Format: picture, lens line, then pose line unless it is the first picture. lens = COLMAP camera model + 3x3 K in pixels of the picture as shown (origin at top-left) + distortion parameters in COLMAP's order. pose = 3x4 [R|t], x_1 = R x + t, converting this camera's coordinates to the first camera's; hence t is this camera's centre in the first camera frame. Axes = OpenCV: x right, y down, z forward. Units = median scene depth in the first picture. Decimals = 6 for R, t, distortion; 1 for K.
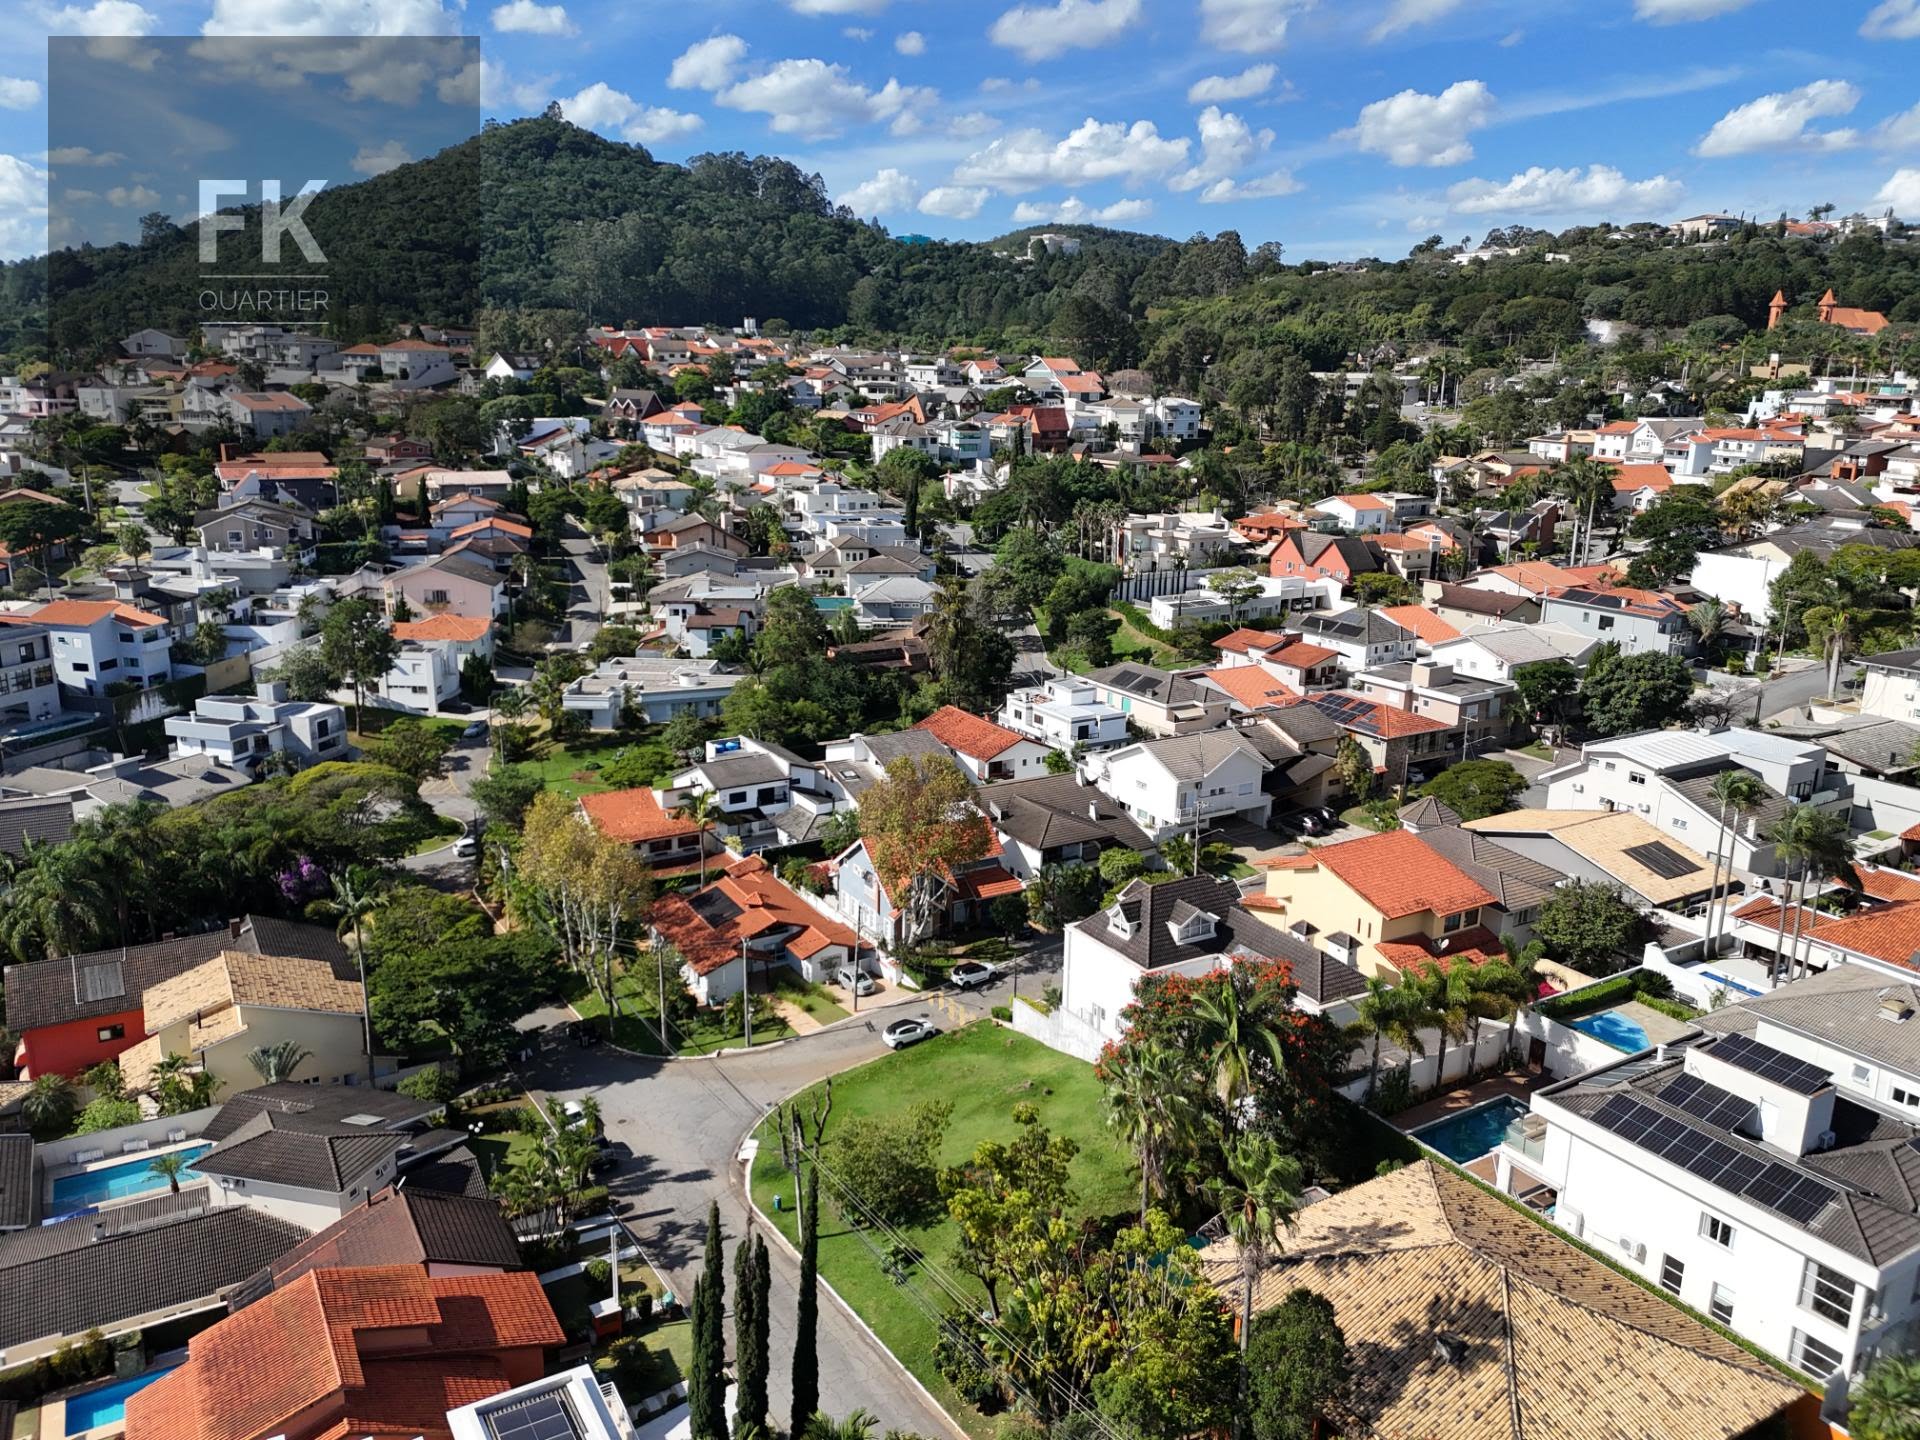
lens RADIAL K [[1414.5, 0, 954.2], [0, 1414.5, 716.6], [0, 0, 1]] dist [0.093646, -0.100928]
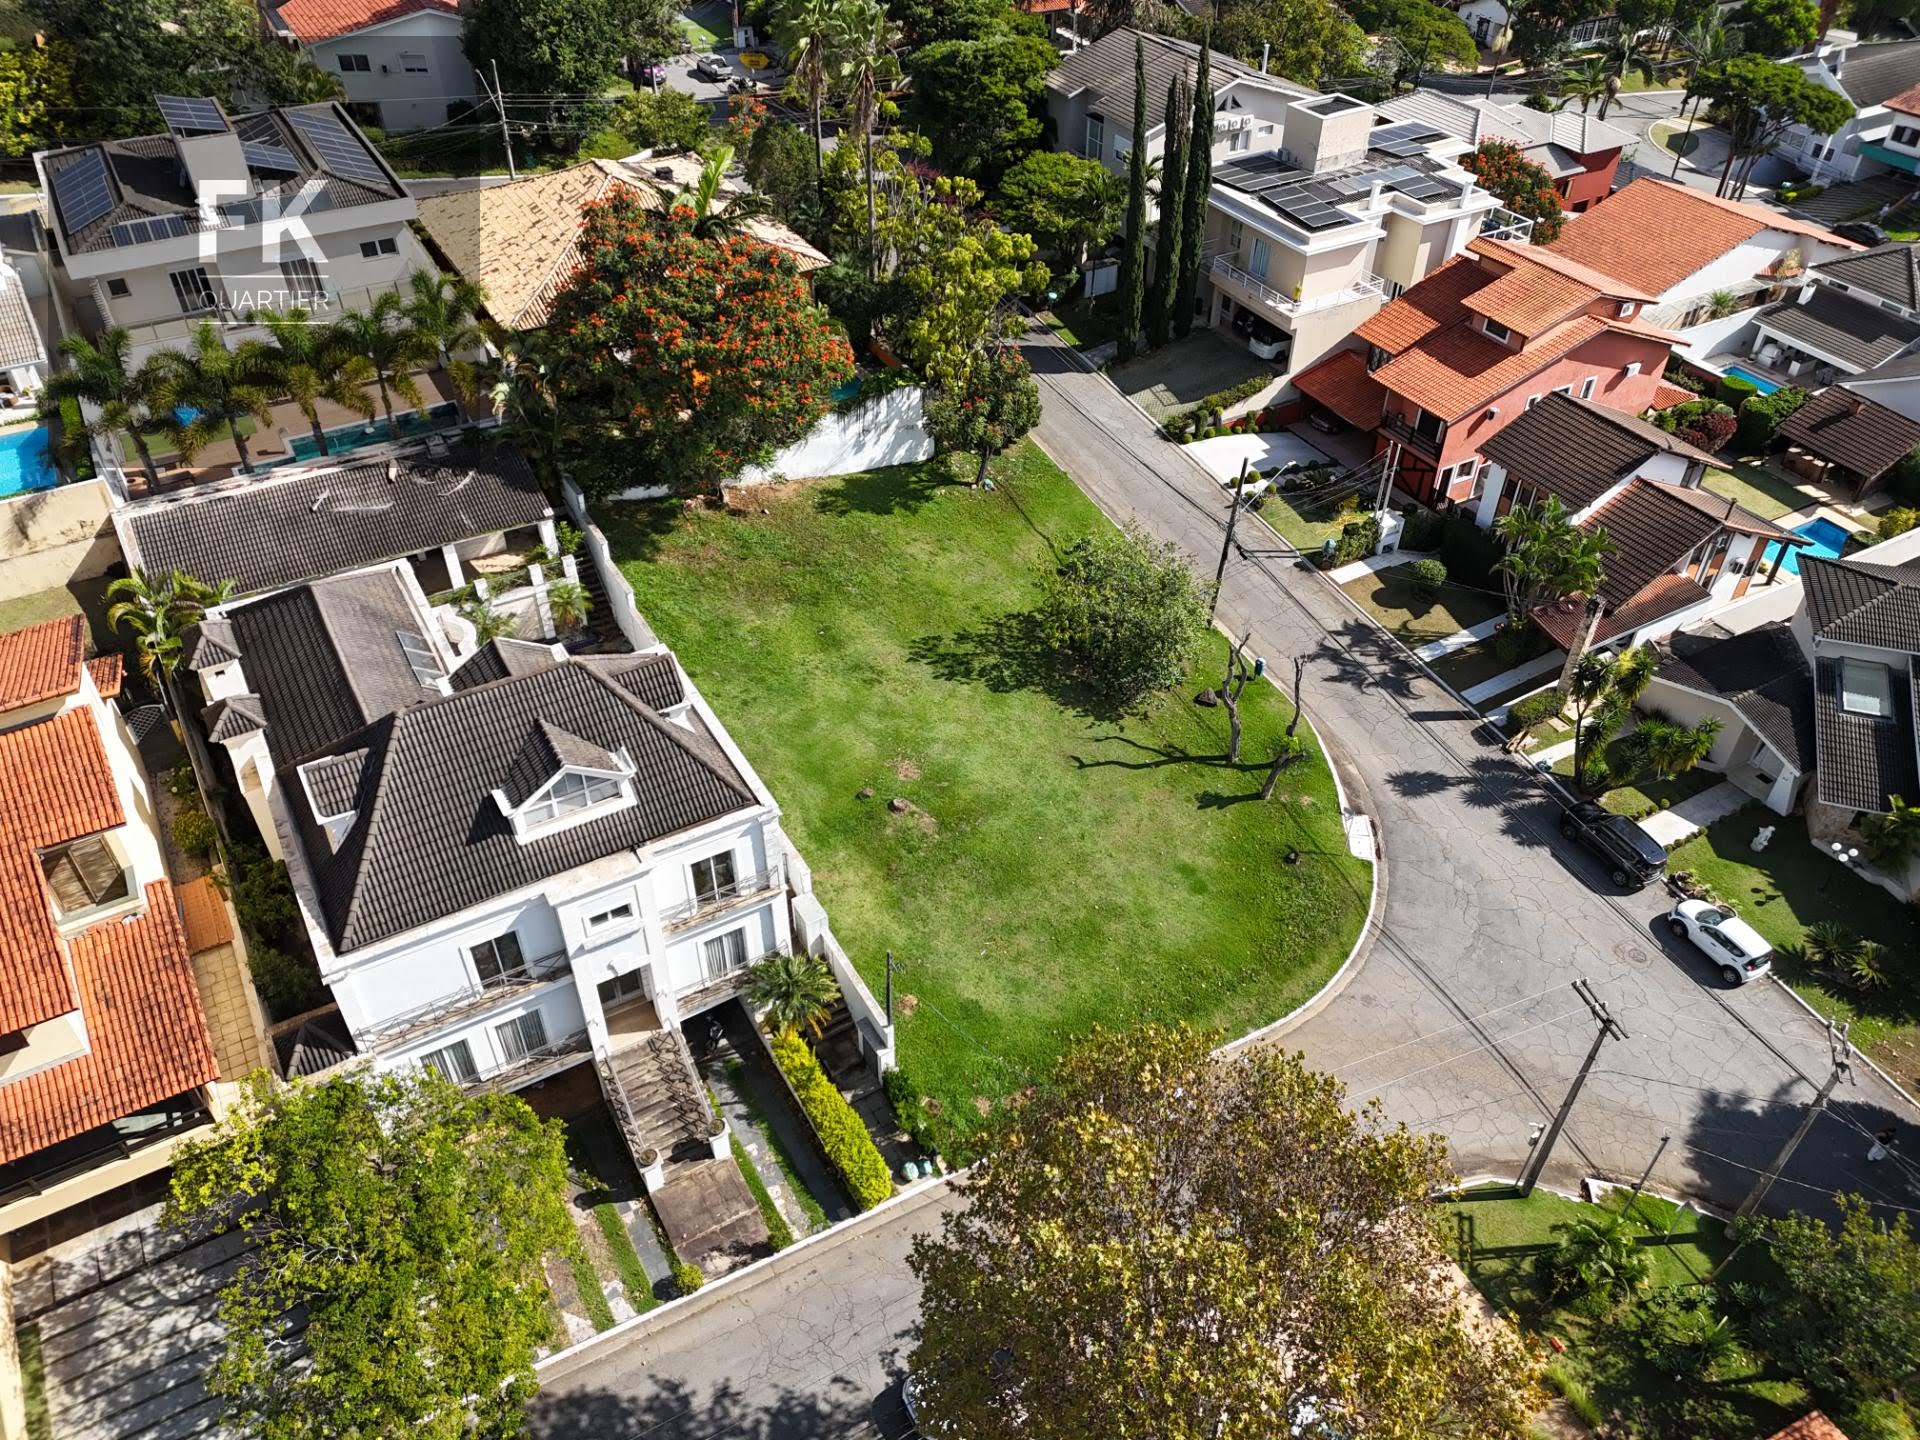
lens RADIAL K [[1414.5, 0, 954.2], [0, 1414.5, 716.6], [0, 0, 1]] dist [0.093646, -0.100928]
pose [[-0.999690, -0.022607, 0.010471, 0.013977], [-0.004481, 0.576590, 0.817022, -0.121251], [-0.024508, 0.816721, -0.576512, 0.694720]]
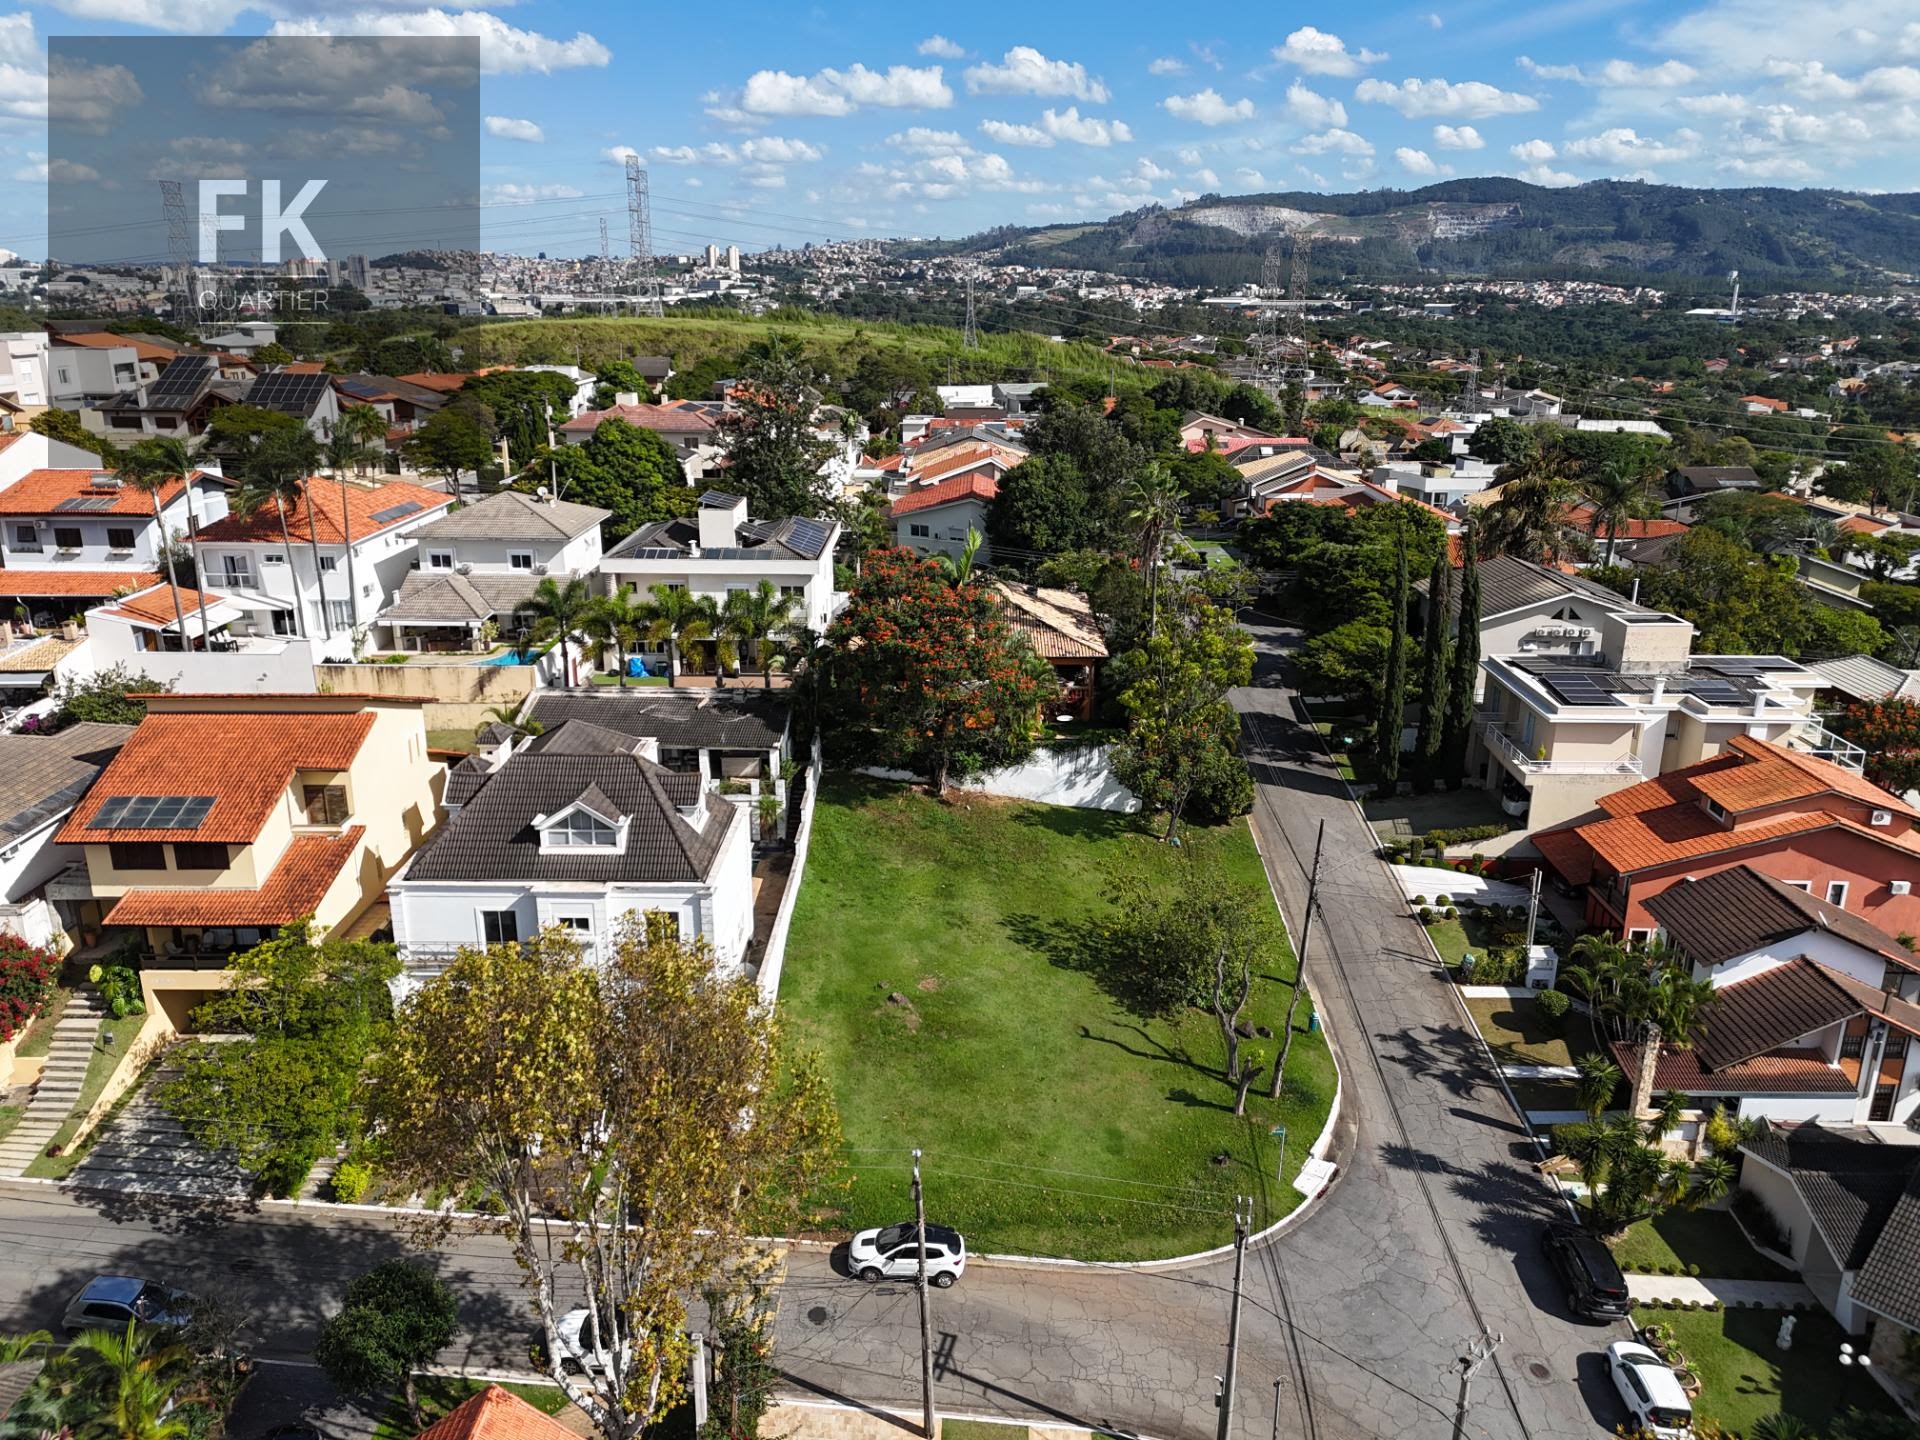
lens RADIAL K [[1415.5, 0, 955.3], [0, 1415.5, 718.8], [0, 0, 1]] dist [0.074859, -0.069162]
pose [[-0.846847, -0.167194, 0.504873, -0.153098], [0.126975, 0.858288, 0.497212, -0.100113], [-0.516457, 0.485168, -0.705609, 0.747364]]
